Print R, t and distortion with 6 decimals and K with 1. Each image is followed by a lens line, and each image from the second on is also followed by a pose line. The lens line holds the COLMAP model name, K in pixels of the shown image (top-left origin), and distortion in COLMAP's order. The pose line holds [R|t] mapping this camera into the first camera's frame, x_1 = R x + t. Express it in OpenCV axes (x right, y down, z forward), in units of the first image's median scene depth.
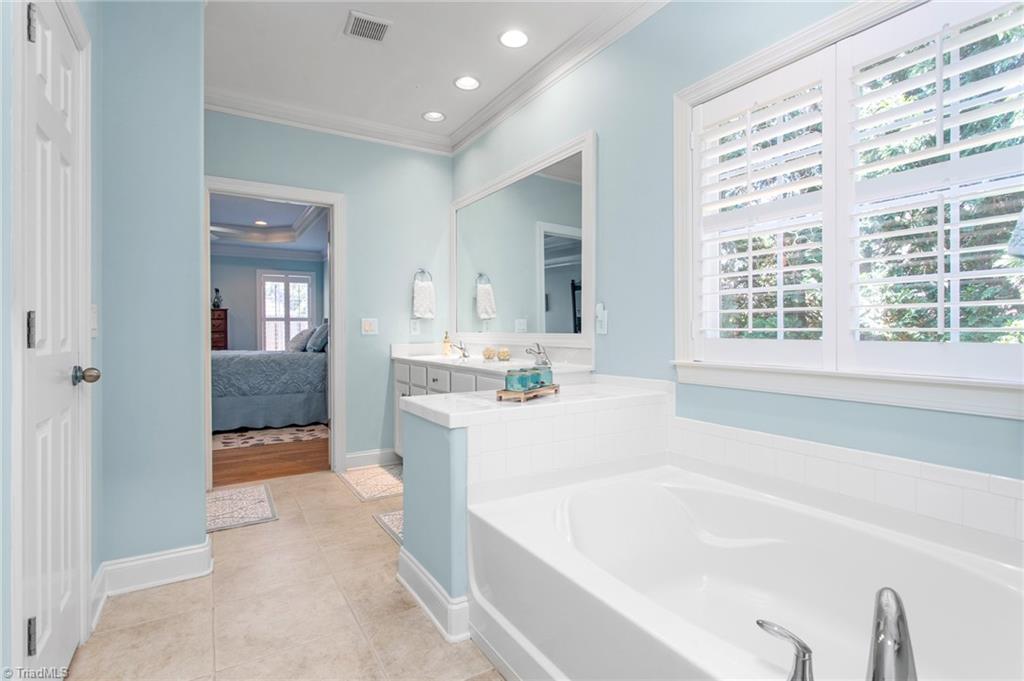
lens RADIAL K [[500.2, 0, 512.3], [0, 500.2, 335.2], [0, 0, 1]] dist [0.001437, 0.000318]
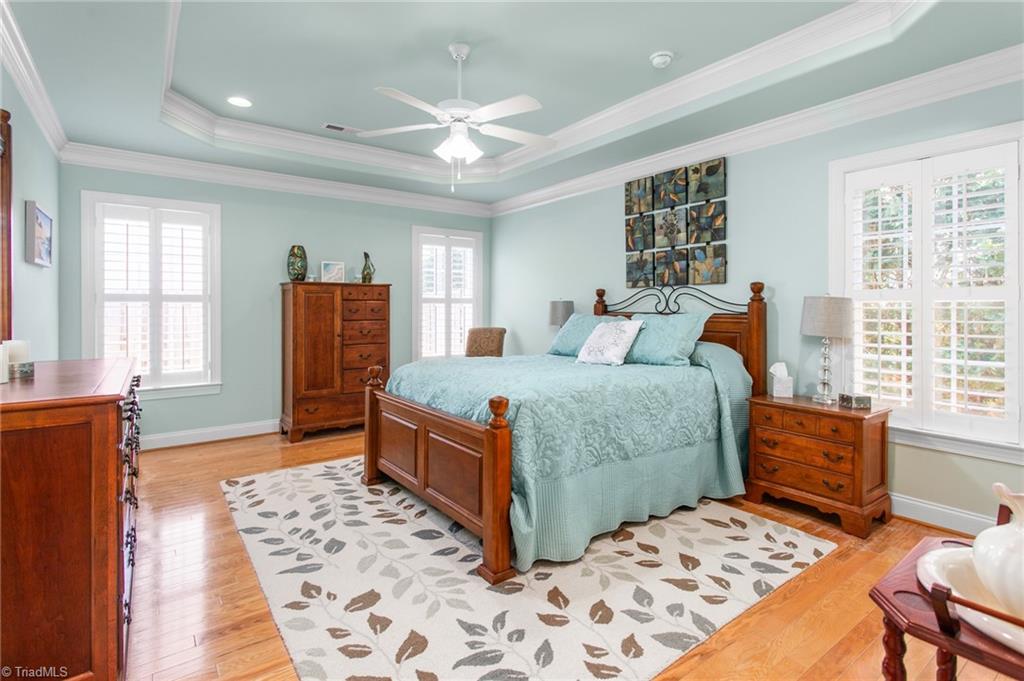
lens RADIAL K [[501.0, 0, 516.6], [0, 501.0, 308.4], [0, 0, 1]] dist [-0.000761, 0.000339]
pose [[0.995779, 0.003739, 0.091708, -0.465474], [-0.002950, 0.999957, -0.008746, -0.017036], [-0.091737, 0.008438, 0.995748, 0.346561]]
